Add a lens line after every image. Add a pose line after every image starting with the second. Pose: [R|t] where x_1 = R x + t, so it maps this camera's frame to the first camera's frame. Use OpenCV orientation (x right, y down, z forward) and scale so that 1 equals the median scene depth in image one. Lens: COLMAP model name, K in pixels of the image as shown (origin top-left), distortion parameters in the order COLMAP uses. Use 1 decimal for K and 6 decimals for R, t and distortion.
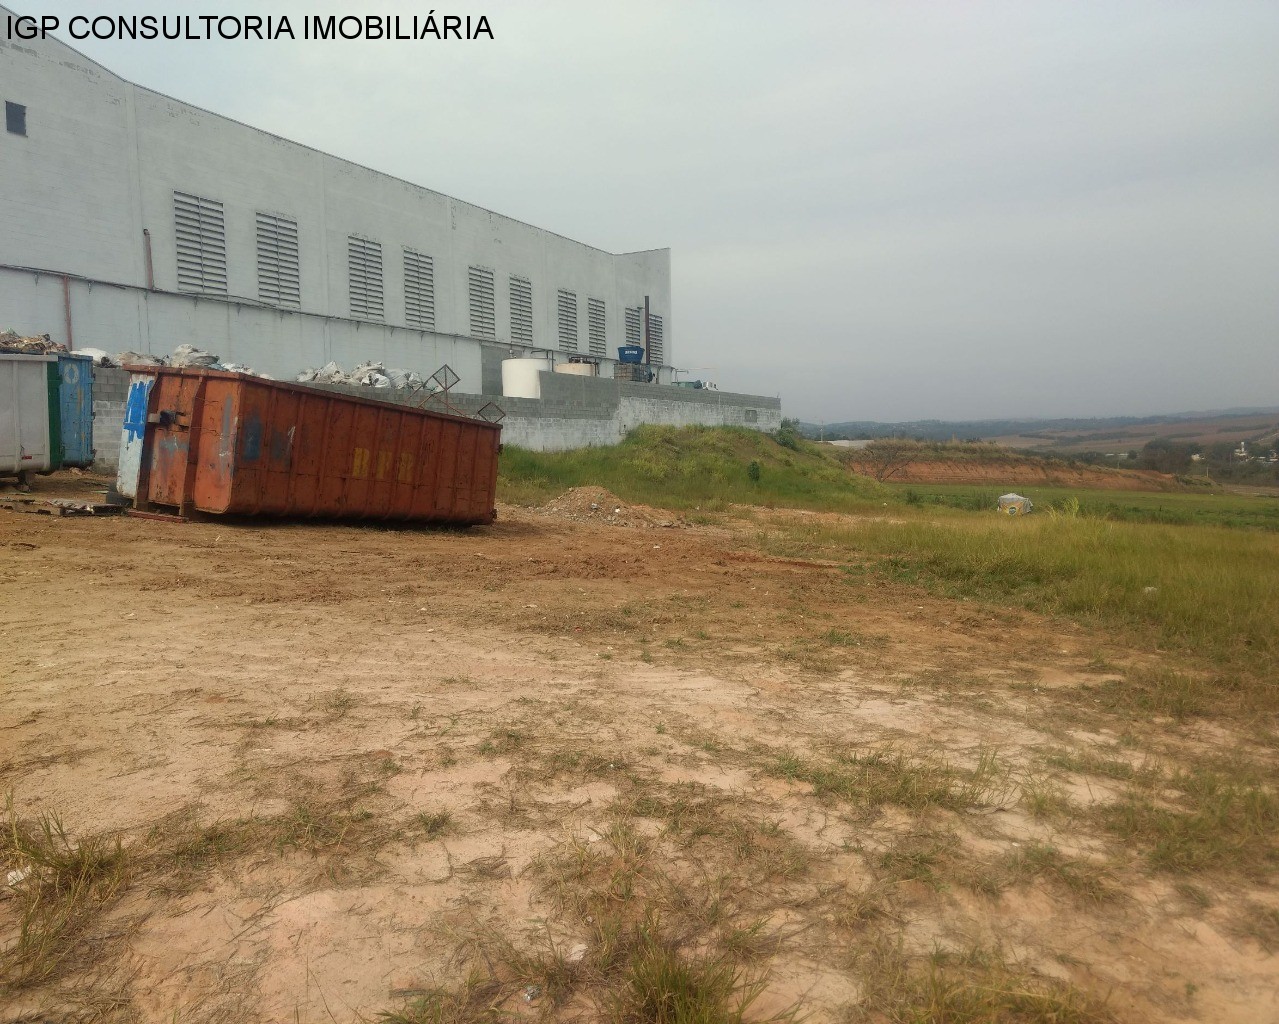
lens RADIAL K [[999.7, 0, 639.5], [0, 999.7, 512.0], [0, 0, 1]] dist [0.052930, -0.037369]
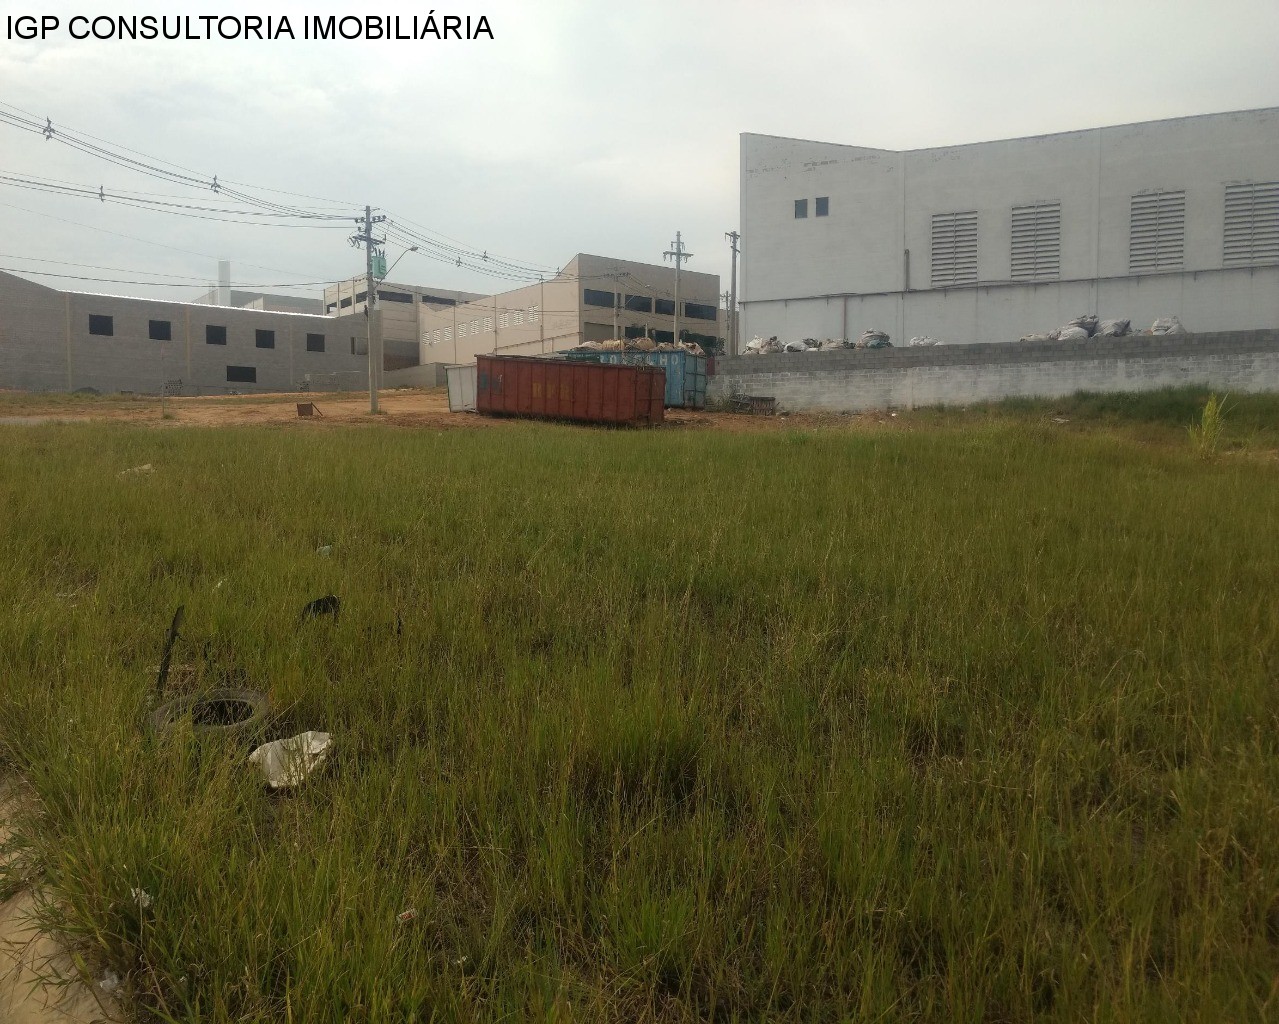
lens RADIAL K [[999.7, 0, 639.5], [0, 999.7, 512.0], [0, 0, 1]] dist [0.052930, -0.037369]
pose [[0.064218, 0.062766, -0.995960, 0.933727], [-0.070220, 0.995831, 0.058230, 0.034825], [0.995462, 0.066197, 0.068357, 0.548631]]
